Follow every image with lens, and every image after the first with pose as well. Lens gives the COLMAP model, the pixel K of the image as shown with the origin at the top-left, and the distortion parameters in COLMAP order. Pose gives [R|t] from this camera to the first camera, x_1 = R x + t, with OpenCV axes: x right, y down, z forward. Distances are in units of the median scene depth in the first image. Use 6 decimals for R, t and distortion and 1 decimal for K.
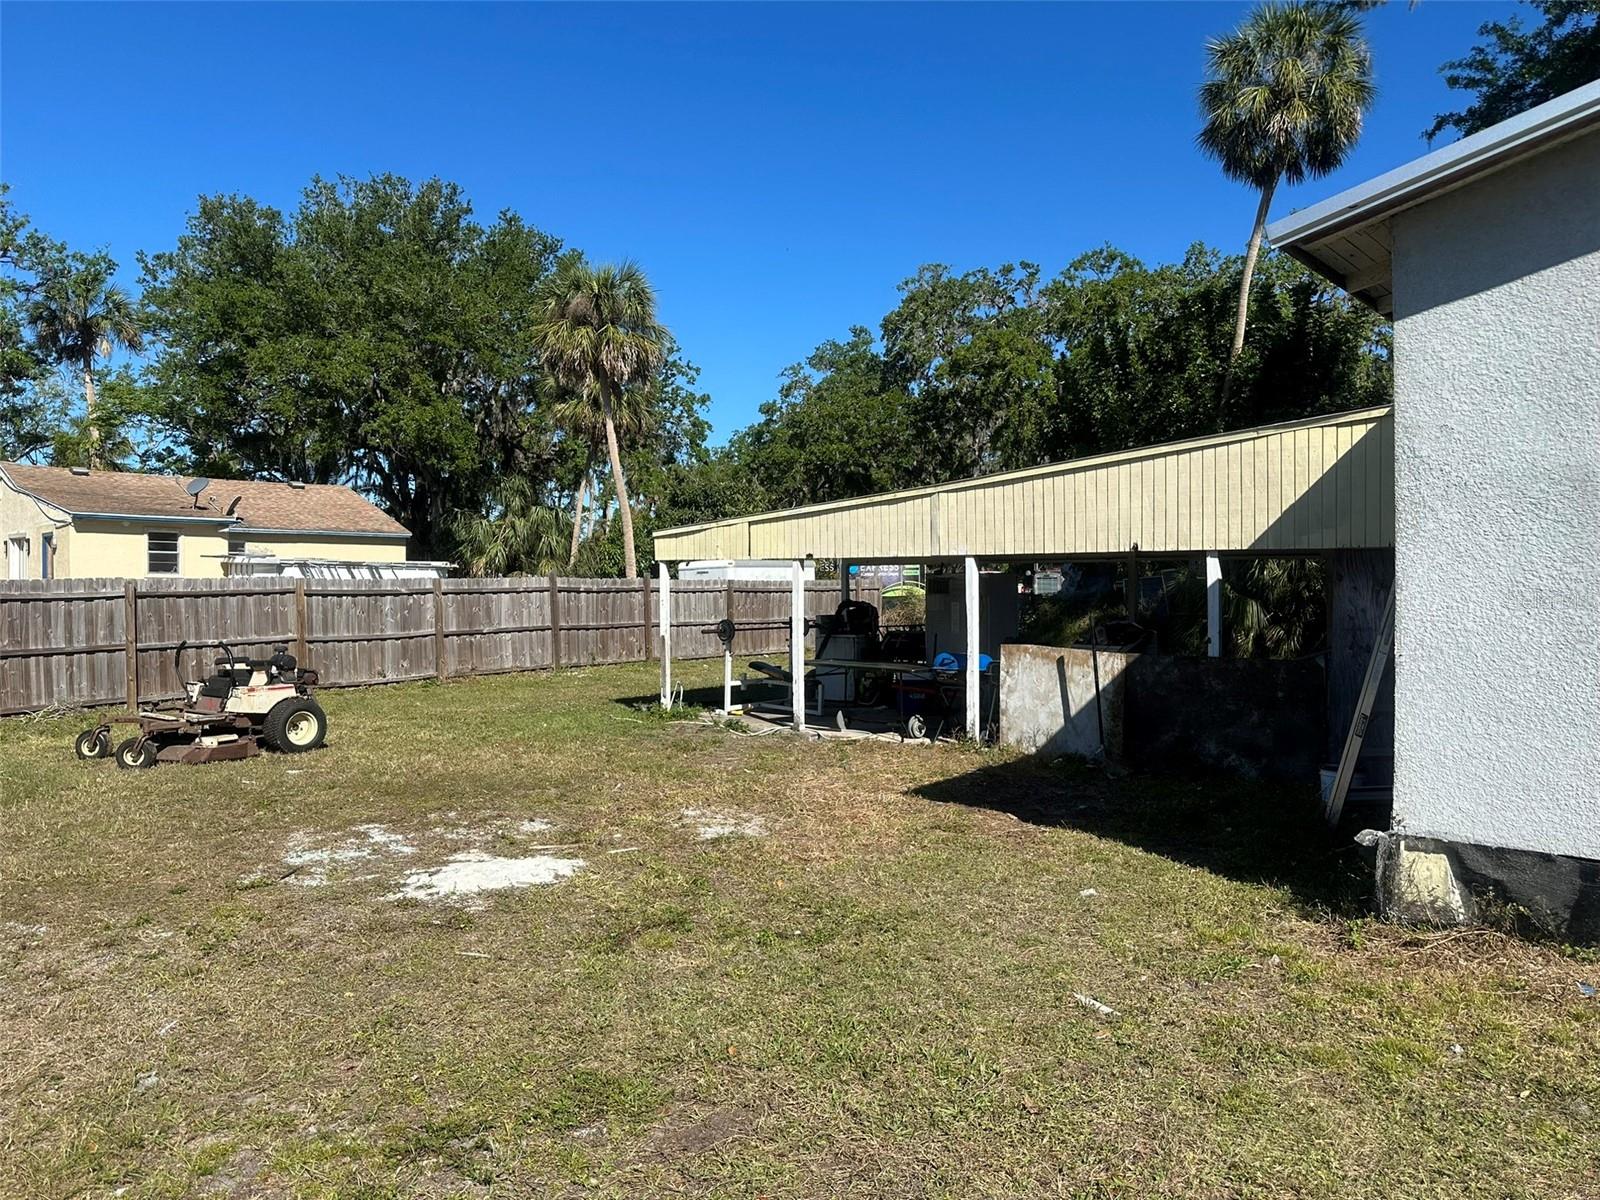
lens RADIAL K [[1134.8, 0, 798.5], [0, 1134.8, 601.6], [0, 0, 1]] dist [0.038891, -0.047894]
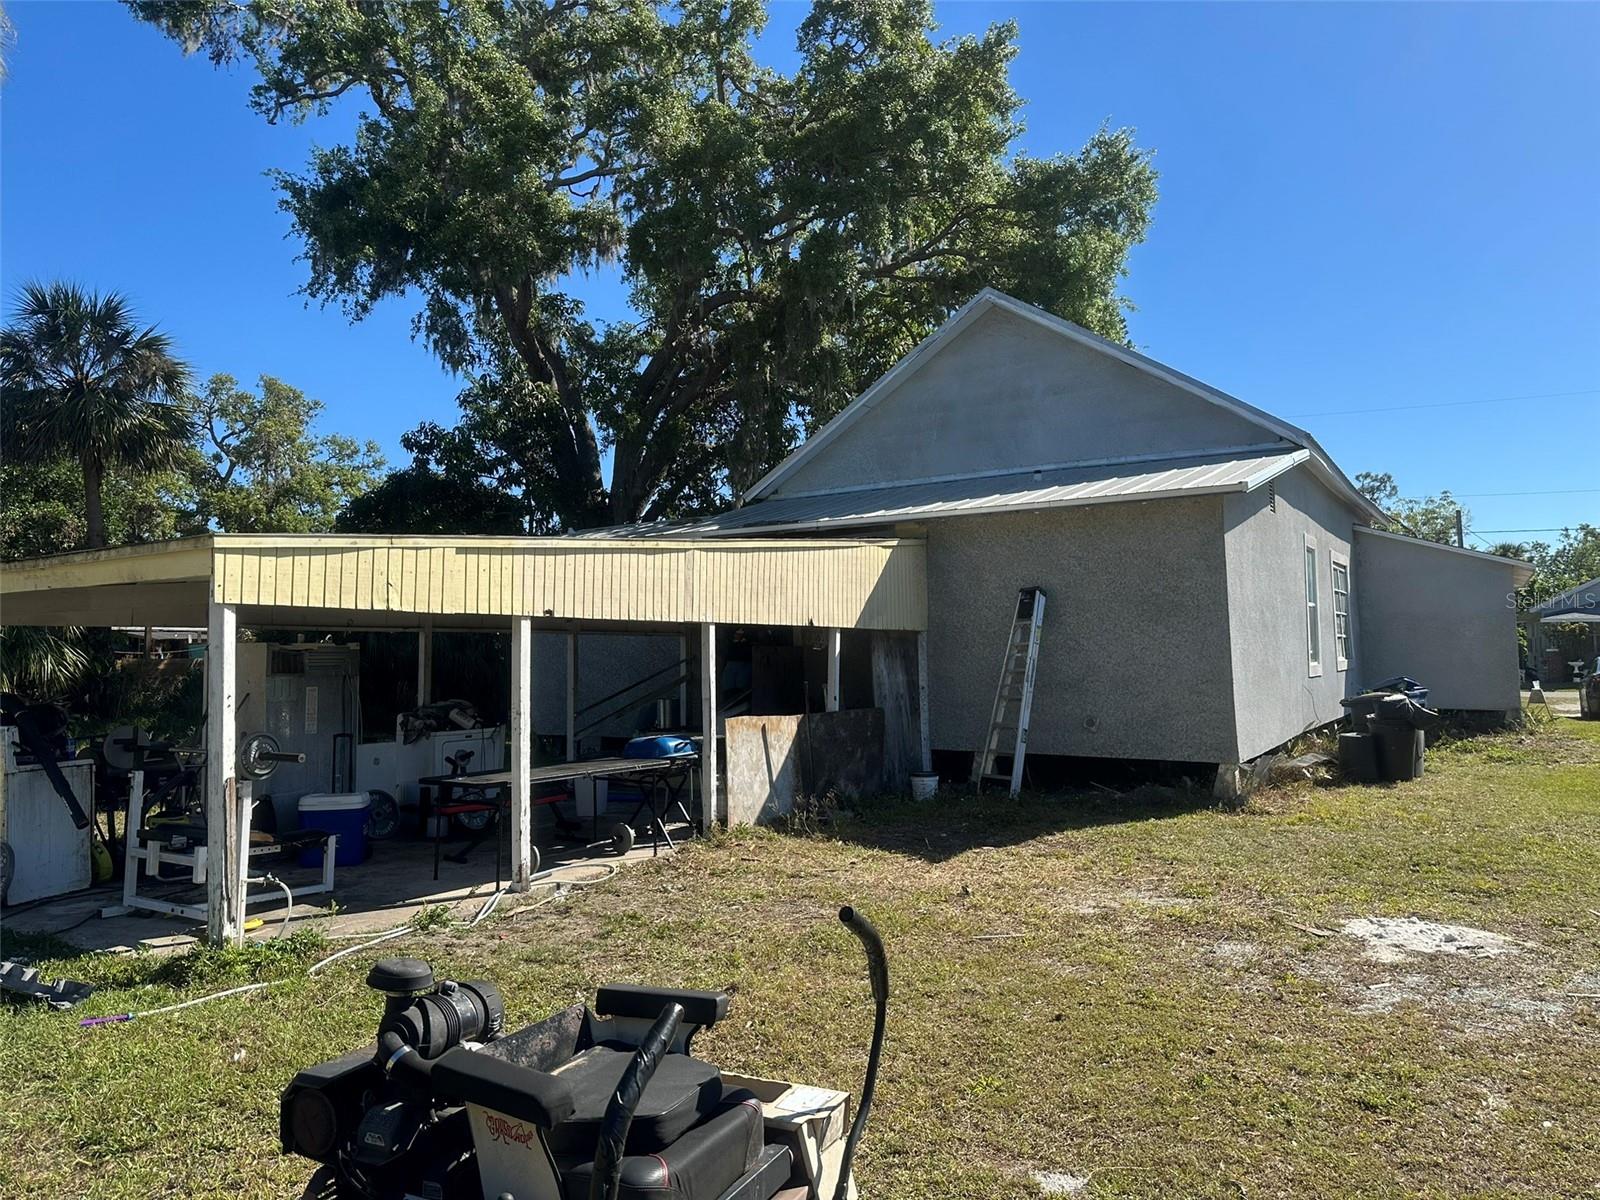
lens RADIAL K [[1134.8, 0, 798.5], [0, 1134.8, 601.6], [0, 0, 1]] dist [0.038891, -0.047894]
pose [[-0.177161, 0.049723, 0.982925, -0.784717], [0.024253, 0.998640, -0.046147, -0.014910], [-0.983883, 0.015663, -0.178126, 1.141787]]
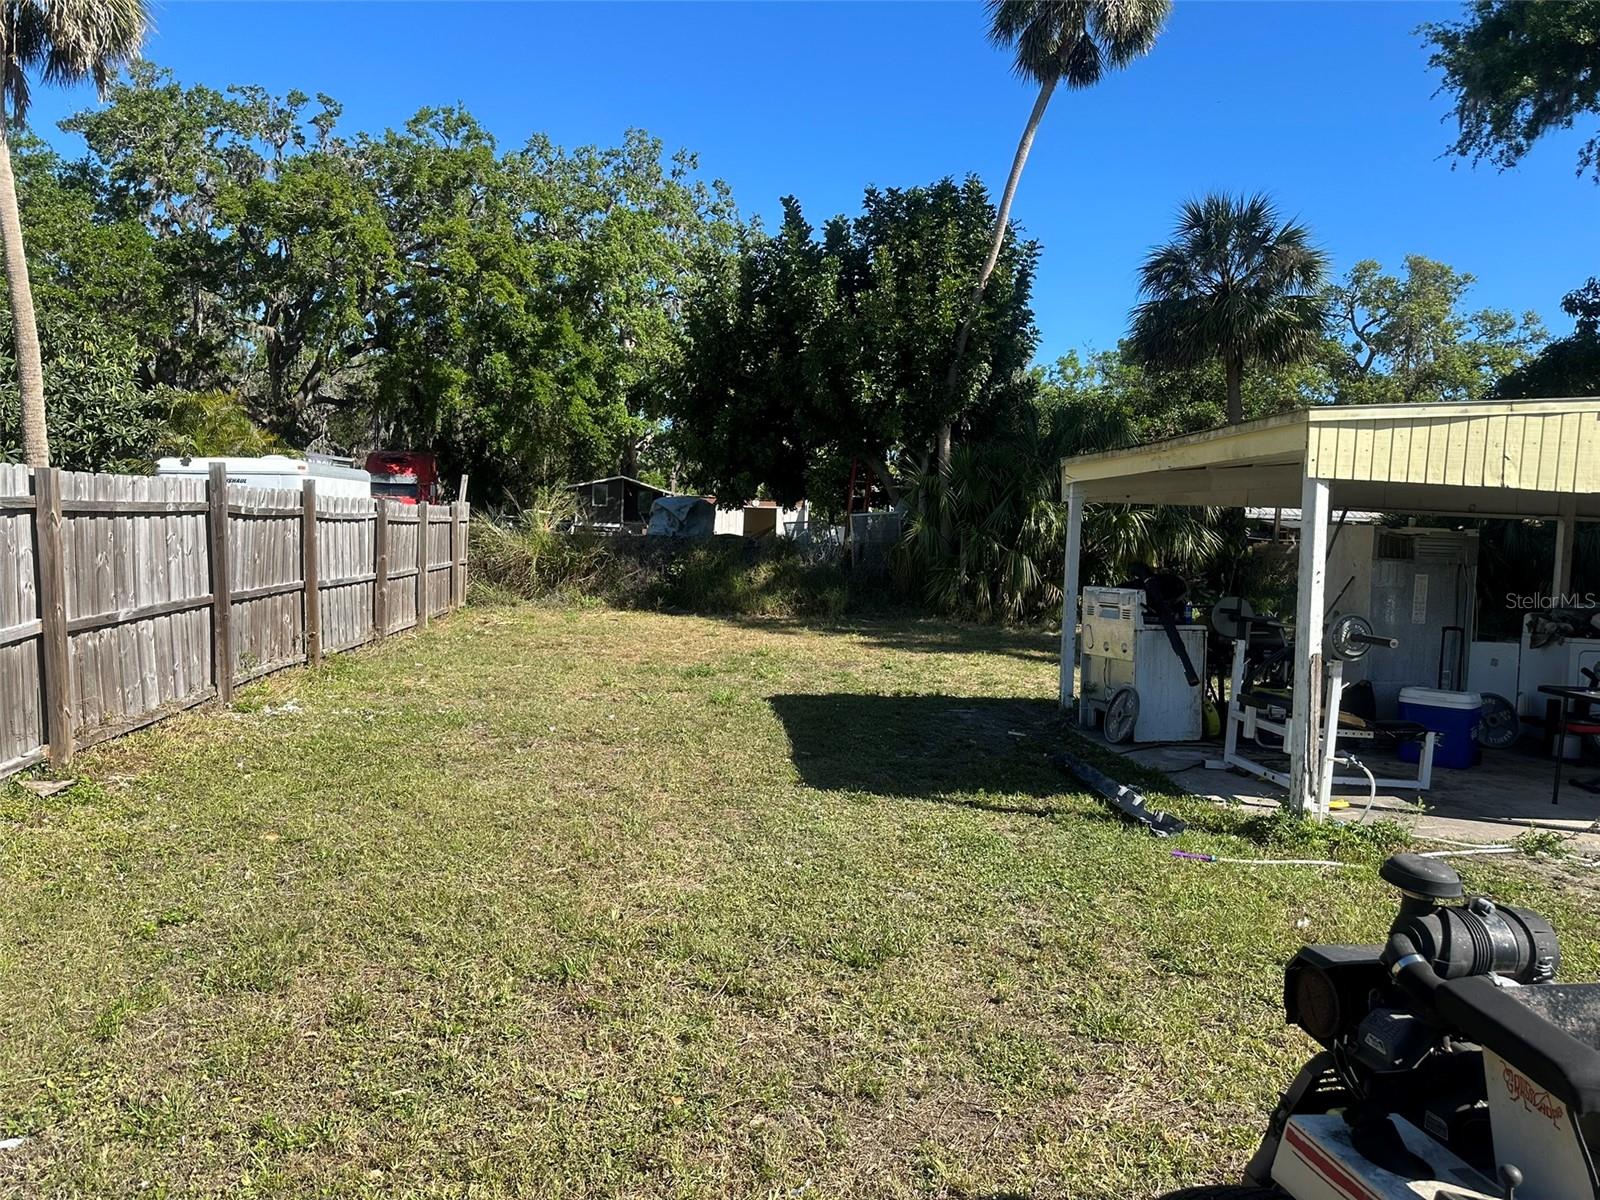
lens RADIAL K [[1126.1, 0, 799.4], [0, 1126.1, 596.4], [0, 0, 1]] dist [0.029472, -0.034160]
pose [[0.679392, -0.013710, 0.733647, -0.757848], [-0.027630, 0.998638, 0.044248, -0.006396], [-0.733255, -0.050332, 0.678089, 1.127257]]
